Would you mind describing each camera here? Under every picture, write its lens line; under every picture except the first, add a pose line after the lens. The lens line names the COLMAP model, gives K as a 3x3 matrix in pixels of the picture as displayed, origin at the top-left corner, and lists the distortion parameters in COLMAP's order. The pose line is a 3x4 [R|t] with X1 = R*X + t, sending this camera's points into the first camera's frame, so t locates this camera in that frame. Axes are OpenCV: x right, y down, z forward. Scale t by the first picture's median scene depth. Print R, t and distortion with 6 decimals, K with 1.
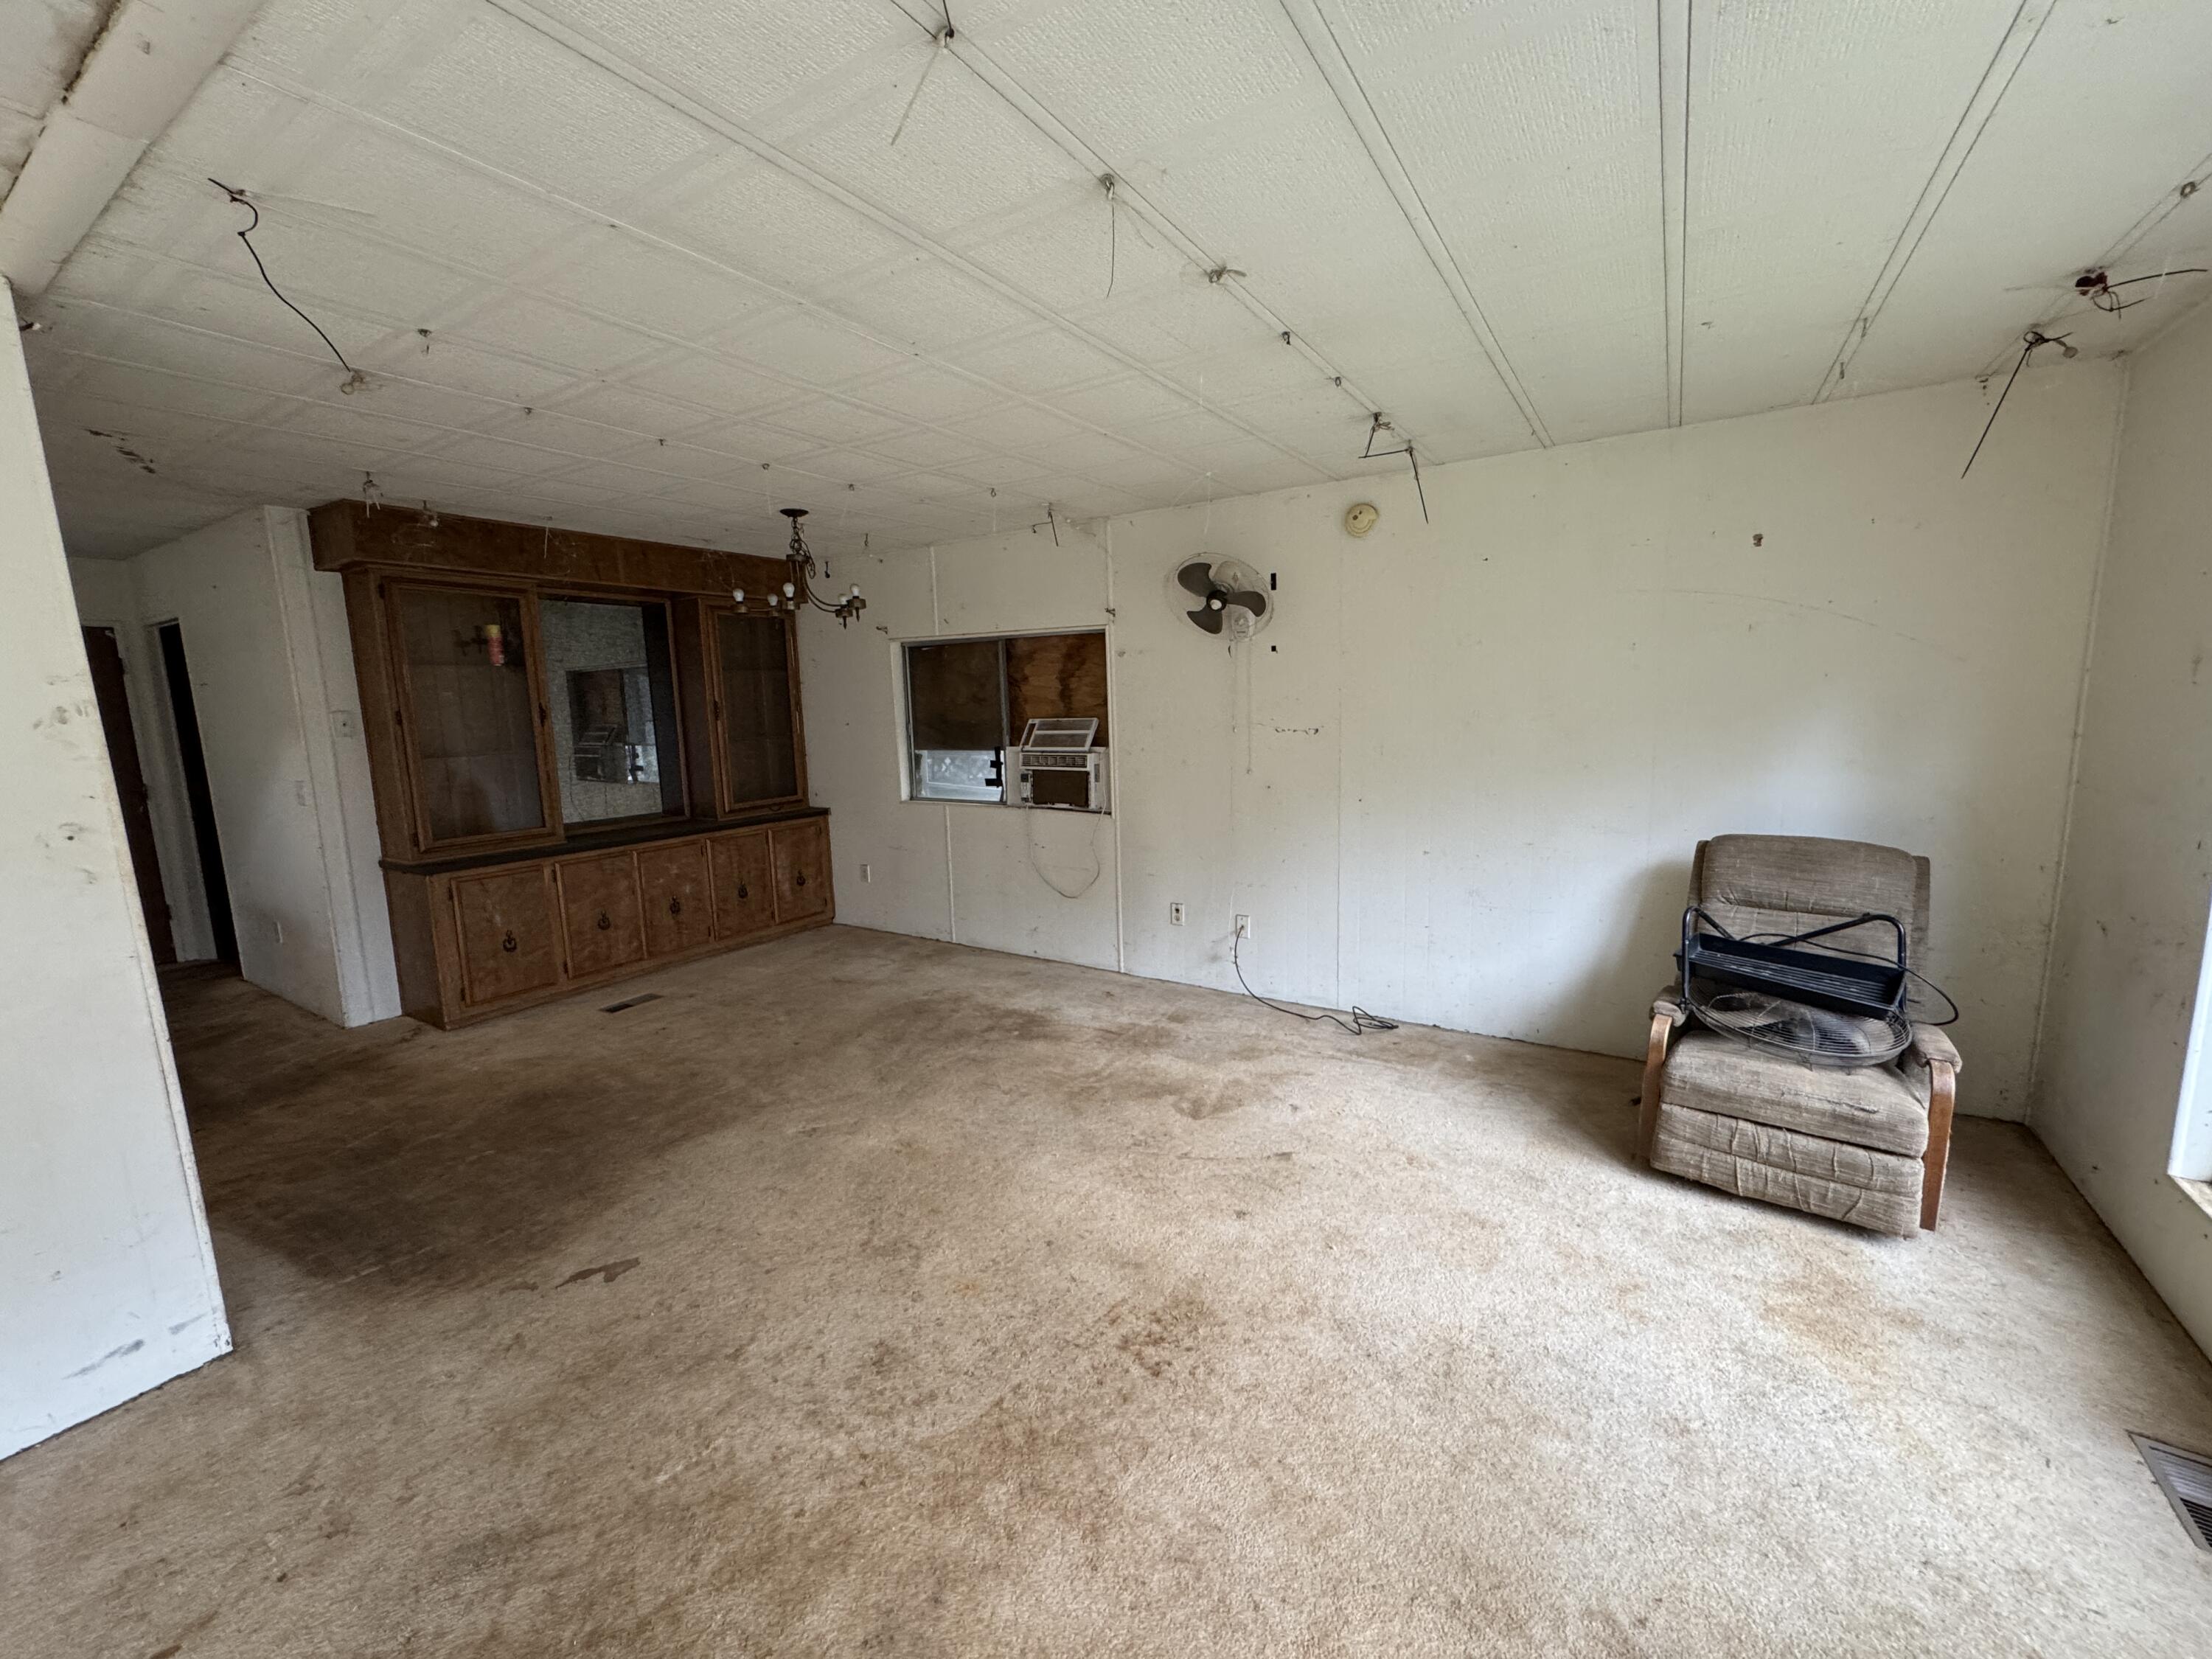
lens RADIAL K [[877.3, 0, 1104.7], [0, 877.3, 826.6], [0, 0, 1]] dist [-0.003008, 0.000646]
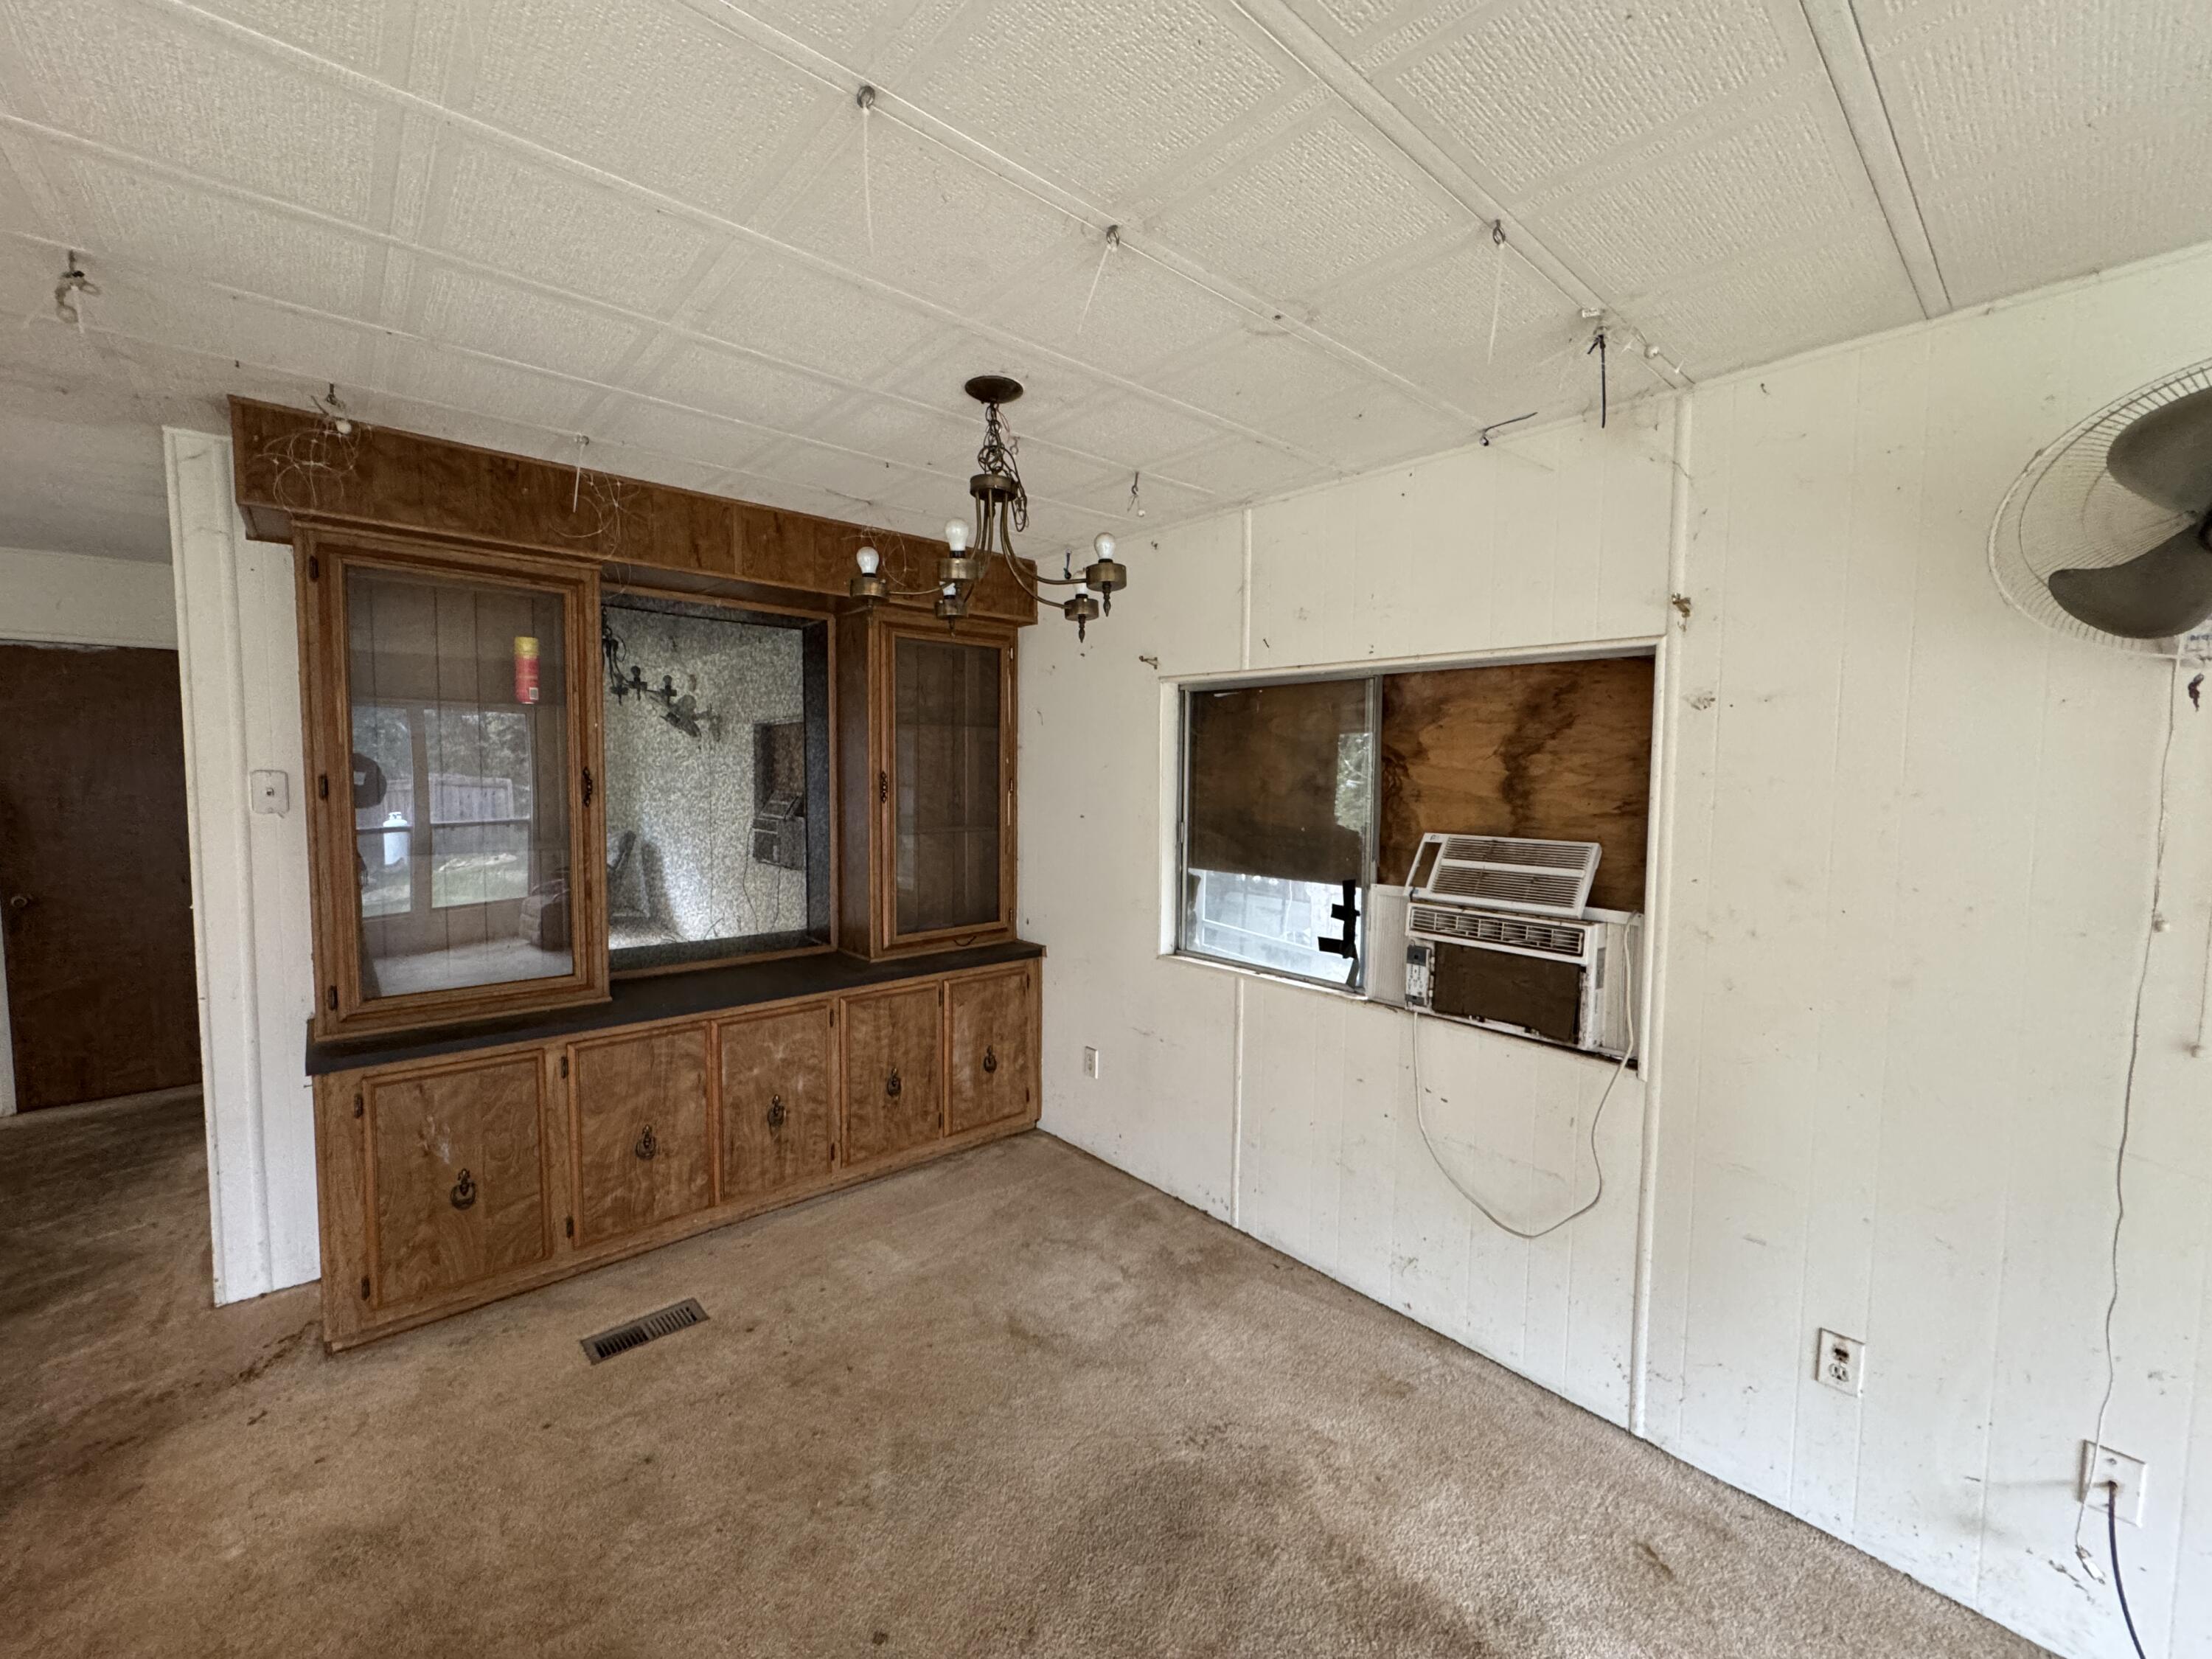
lens RADIAL K [[877.3, 0, 1107.7], [0, 877.3, 825.4], [0, 0, 1]] dist [-0.003008, 0.000646]
pose [[0.962174, 0.053953, -0.267041, -0.133342], [-0.074861, 0.994822, -0.068734, -0.083092], [0.261950, 0.086125, 0.961231, 0.496871]]
